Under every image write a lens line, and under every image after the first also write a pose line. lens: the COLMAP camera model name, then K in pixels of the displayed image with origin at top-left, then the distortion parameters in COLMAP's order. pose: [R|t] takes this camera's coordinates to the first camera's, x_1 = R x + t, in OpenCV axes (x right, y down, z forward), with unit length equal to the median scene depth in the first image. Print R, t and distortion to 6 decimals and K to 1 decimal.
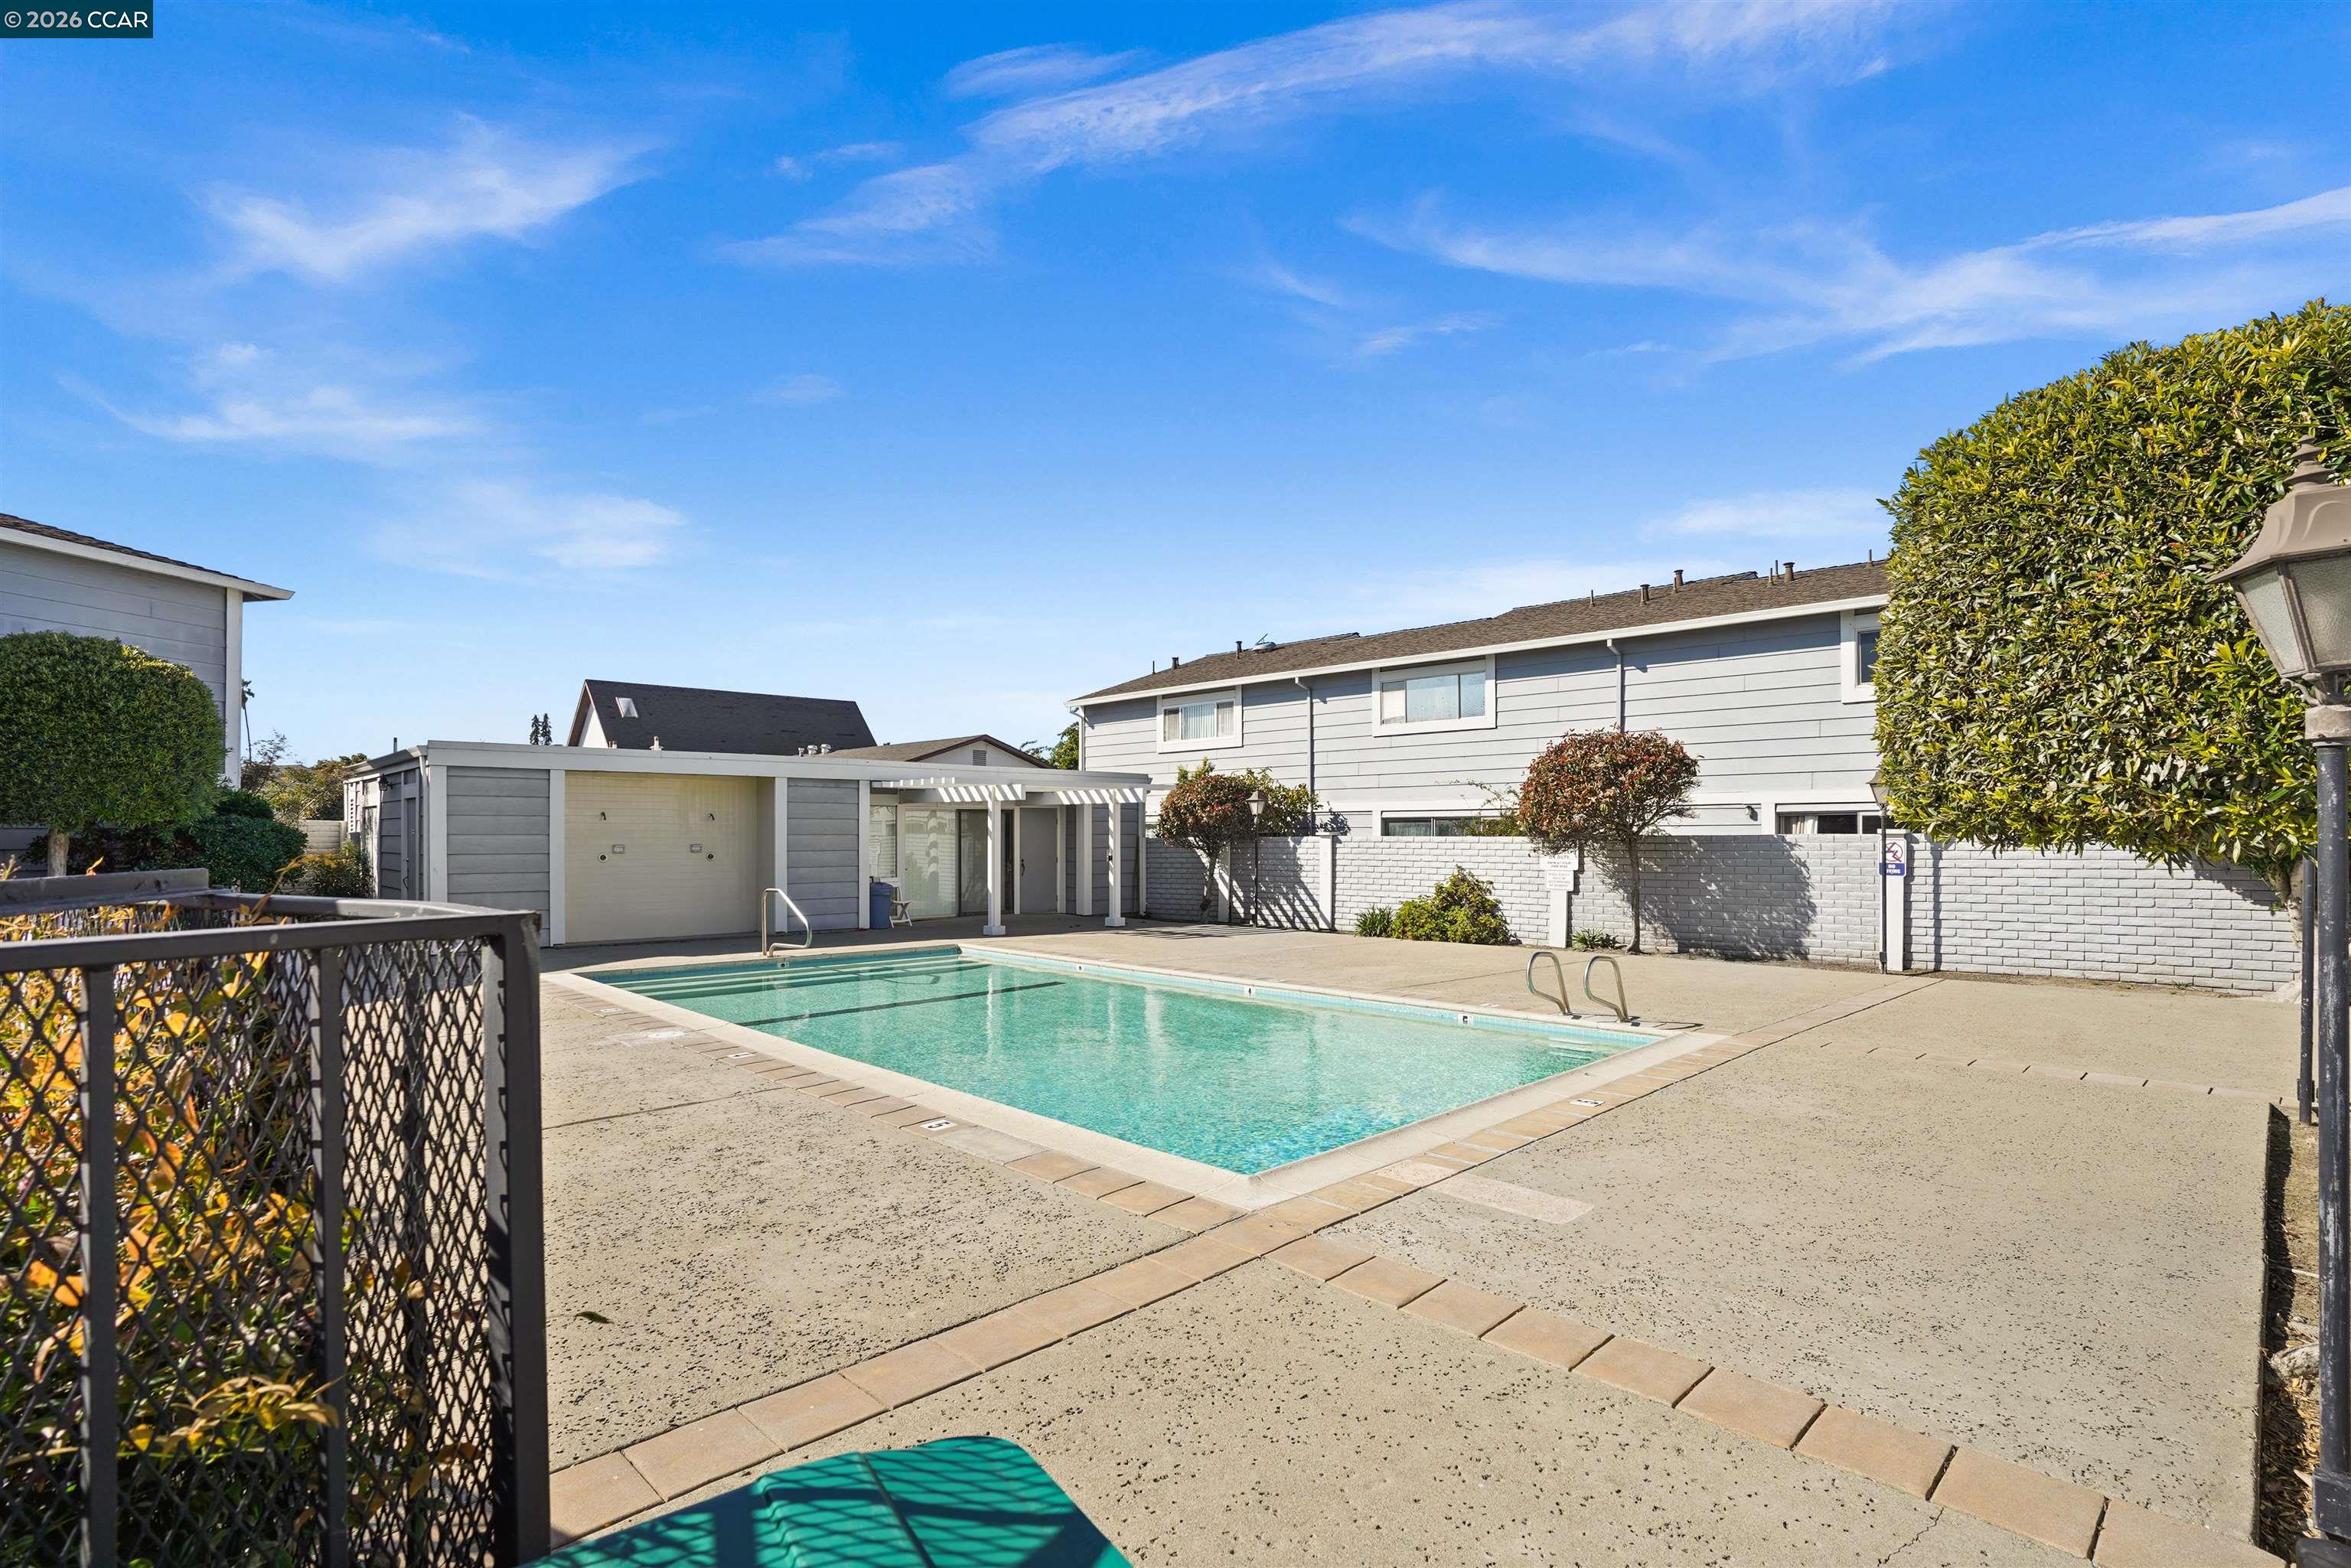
lens RADIAL K [[1085.2, 0, 1187.2], [0, 1085.2, 781.3], [0, 0, 1]] dist [-0.062557, 0.028447]
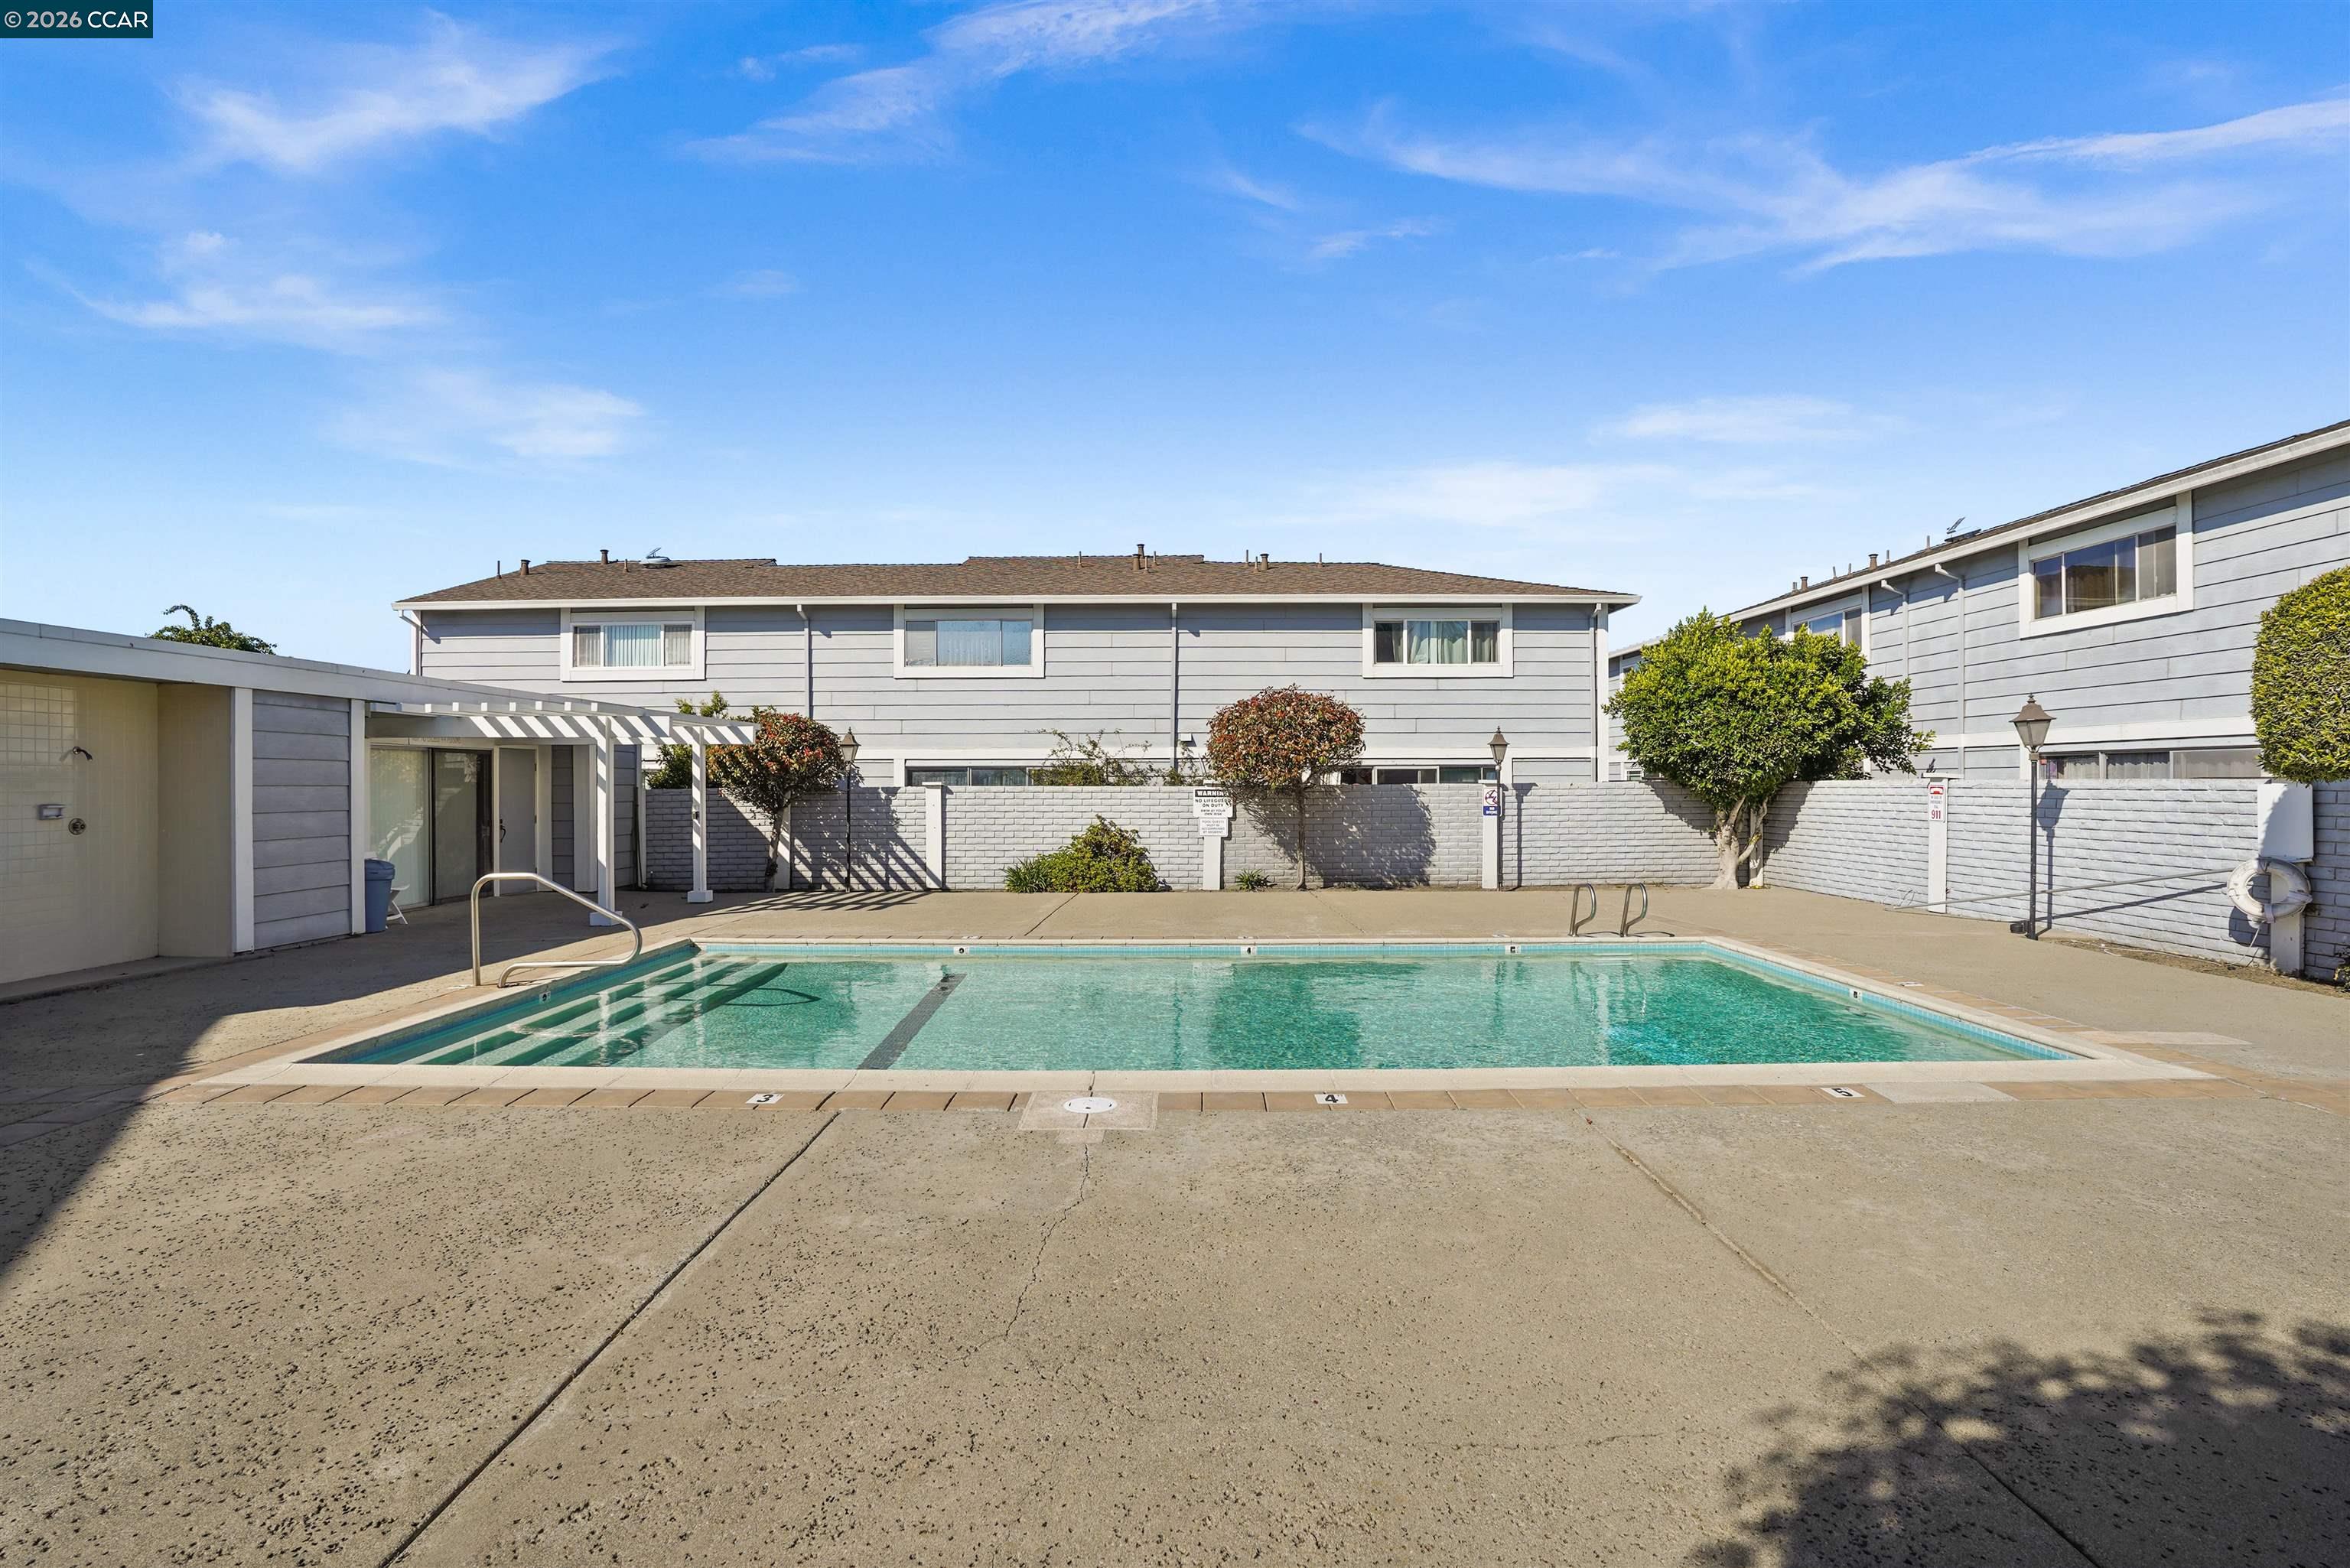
lens RADIAL K [[1084.7, 0, 1186.7], [0, 1084.7, 781.3], [0, 0, 1]] dist [-0.062557, 0.028447]
pose [[0.725525, 0.000575, 0.688195, -0.343425], [-0.031436, 0.998984, 0.032306, 0.010427], [-0.687477, -0.045073, 0.724806, 0.199406]]
